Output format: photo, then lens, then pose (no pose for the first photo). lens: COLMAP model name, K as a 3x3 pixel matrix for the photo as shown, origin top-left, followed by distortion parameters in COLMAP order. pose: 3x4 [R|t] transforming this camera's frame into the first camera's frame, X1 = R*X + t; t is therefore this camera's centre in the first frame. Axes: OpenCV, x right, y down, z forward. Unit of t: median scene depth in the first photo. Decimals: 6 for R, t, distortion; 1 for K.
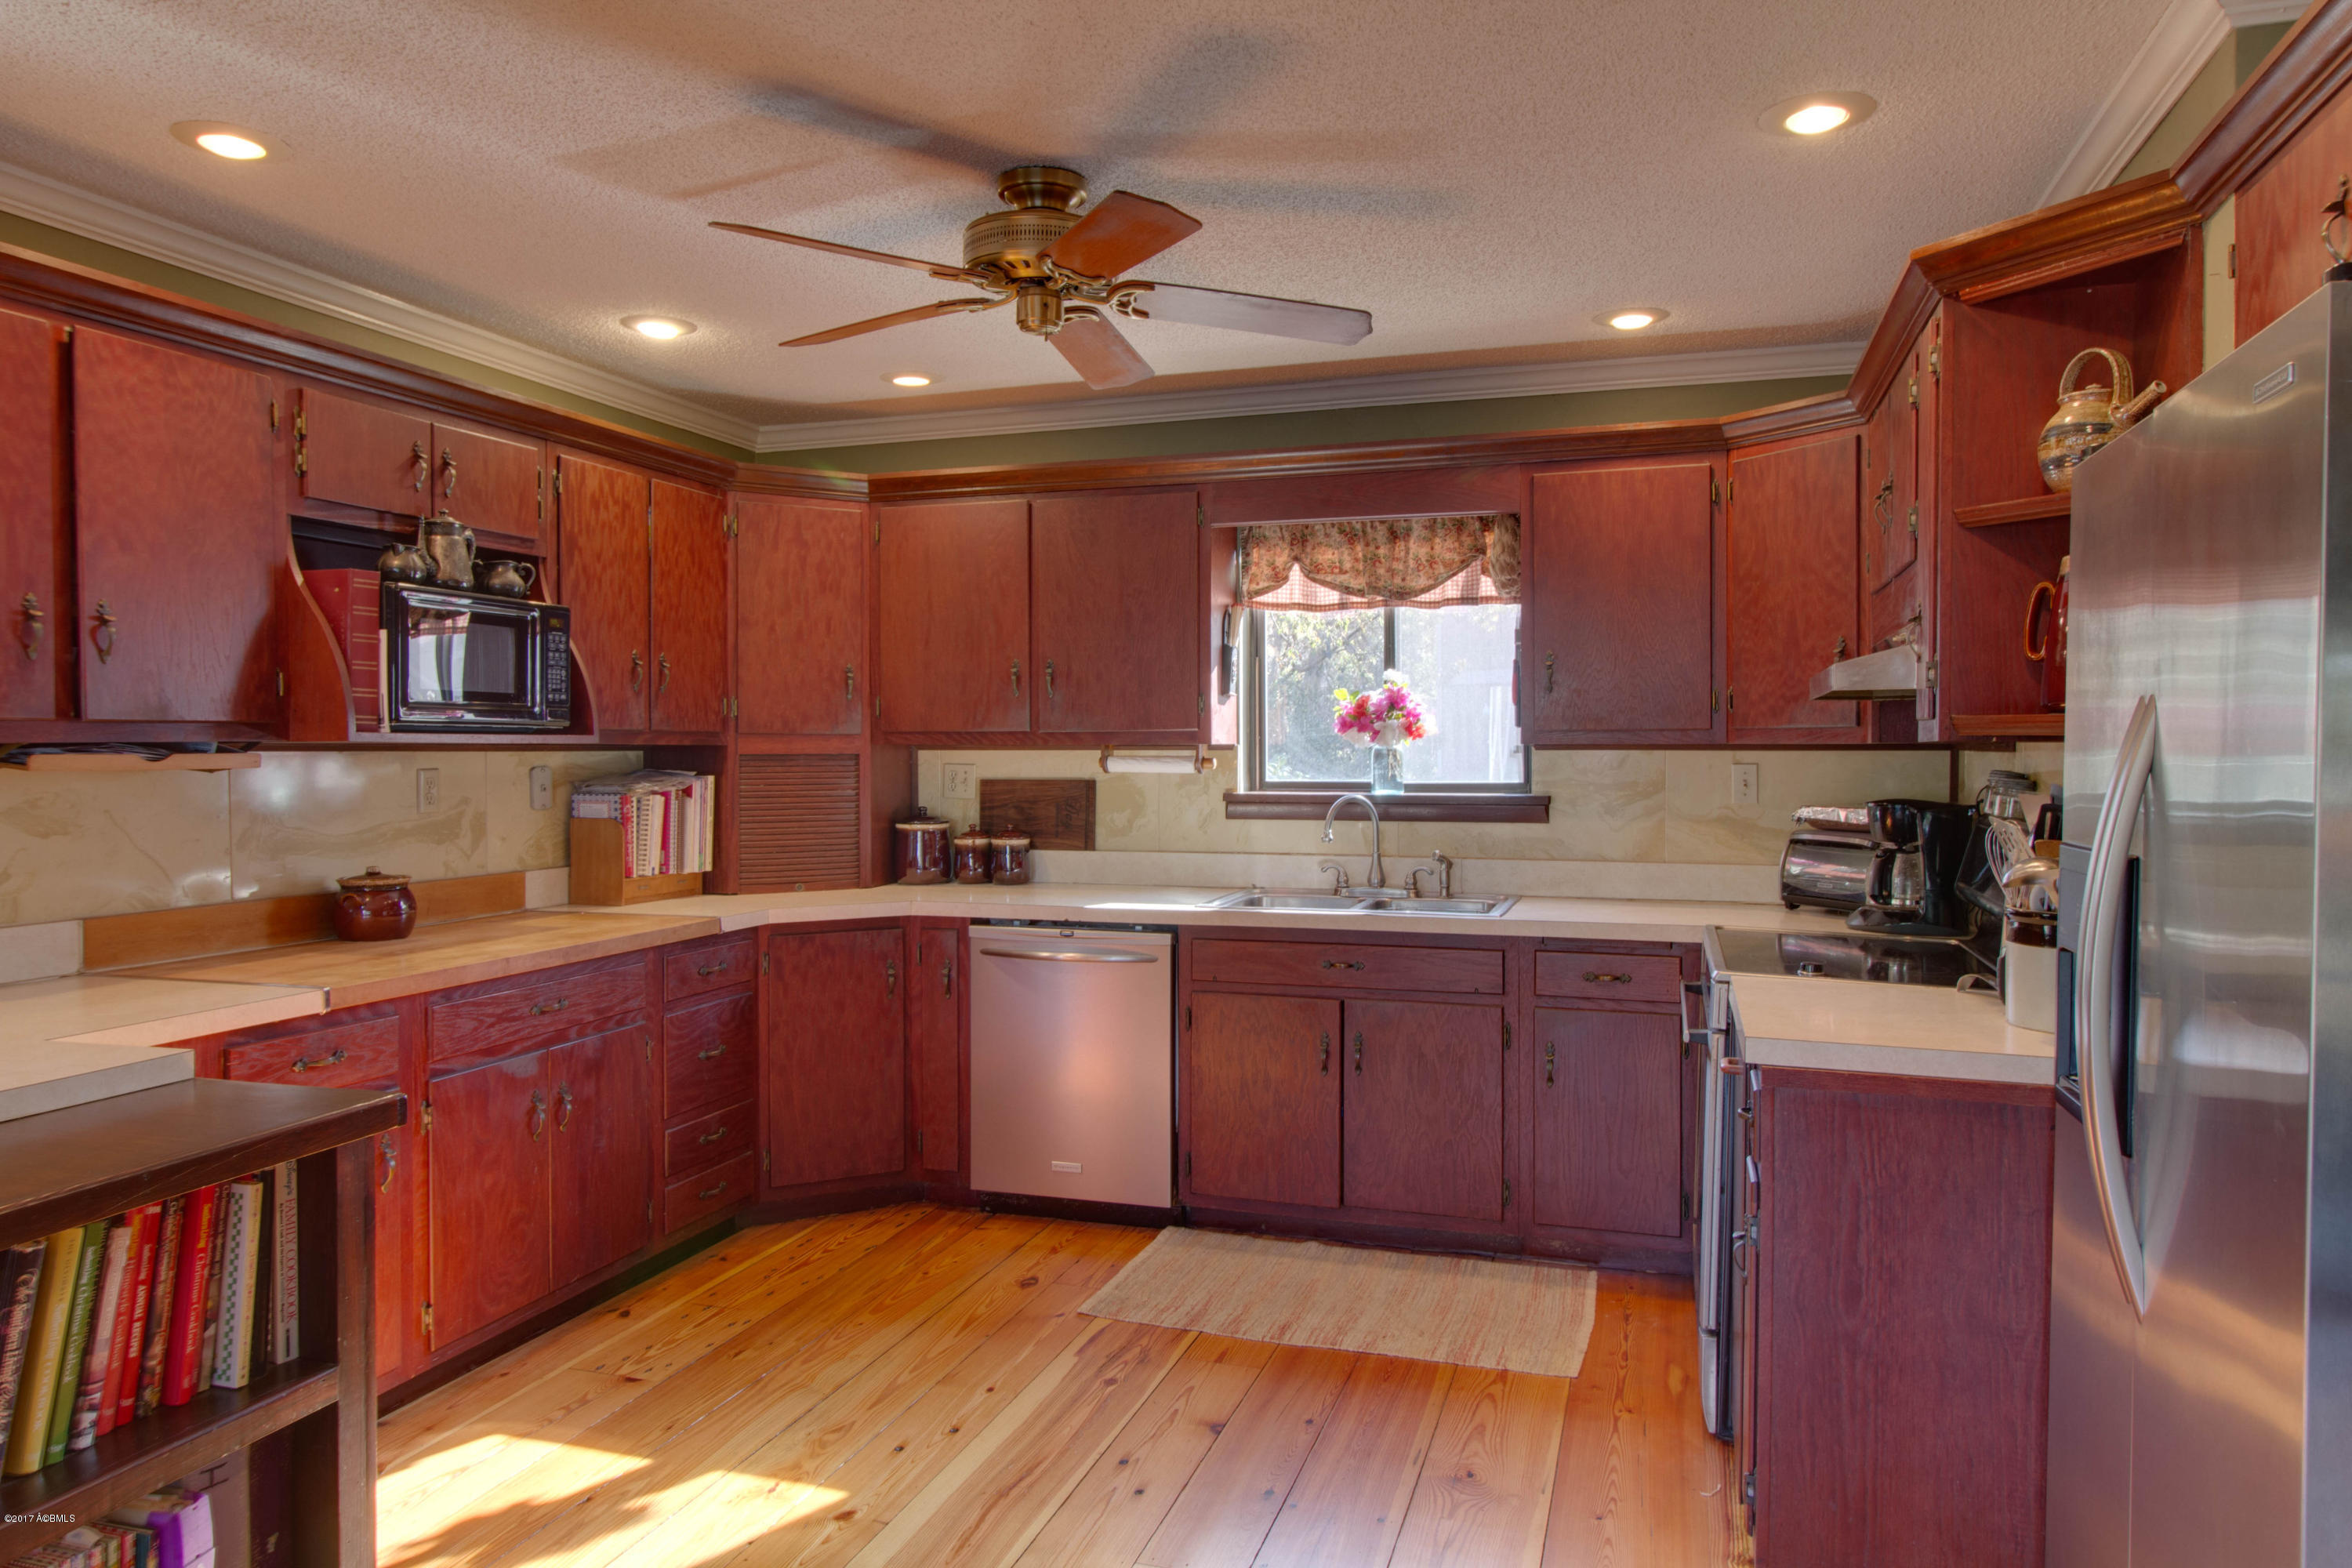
lens RADIAL K [[1575.2, 0, 1171.7], [0, 1575.2, 774.4], [0, 0, 1]] dist [-0.006901, 0.006025]
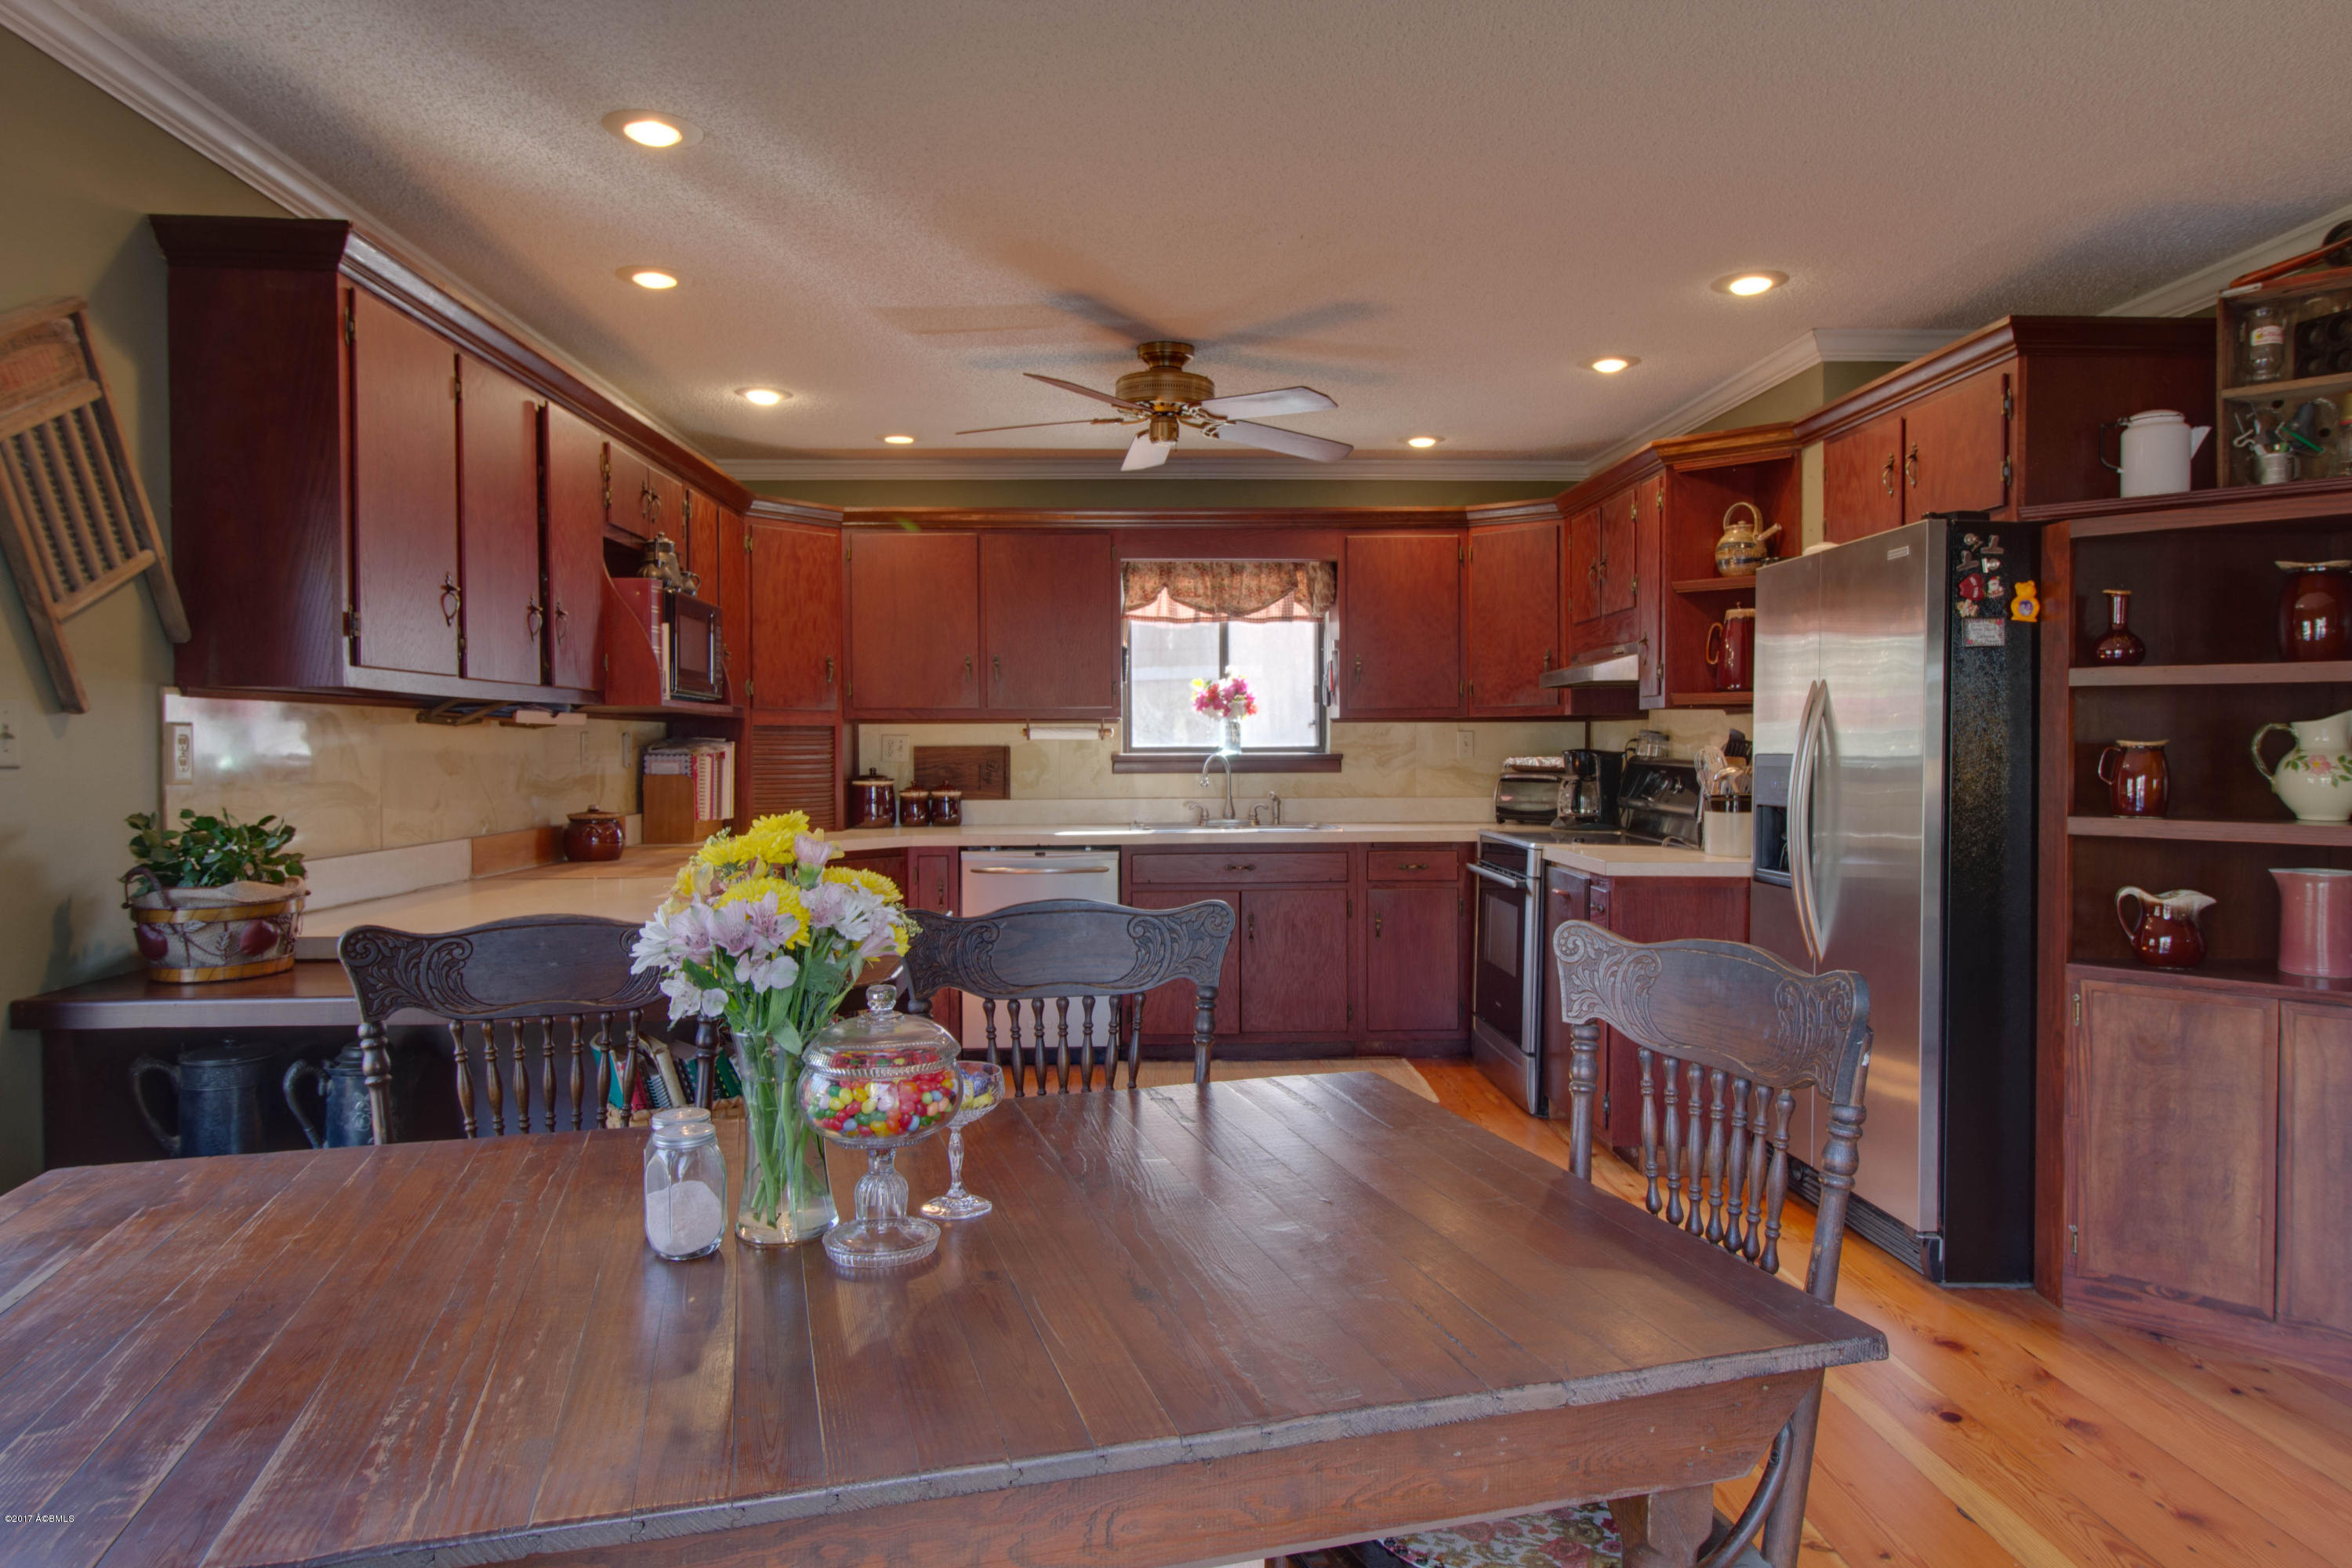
lens RADIAL K [[1575.2, 0, 1176.4], [0, 1575.2, 785.4], [0, 0, 1]] dist [-0.006901, 0.006025]
pose [[0.933134, -0.011632, 0.359340, -0.426895], [0.009595, 0.999926, 0.007451, 0.030354], [-0.359401, -0.003505, 0.933177, -0.310449]]
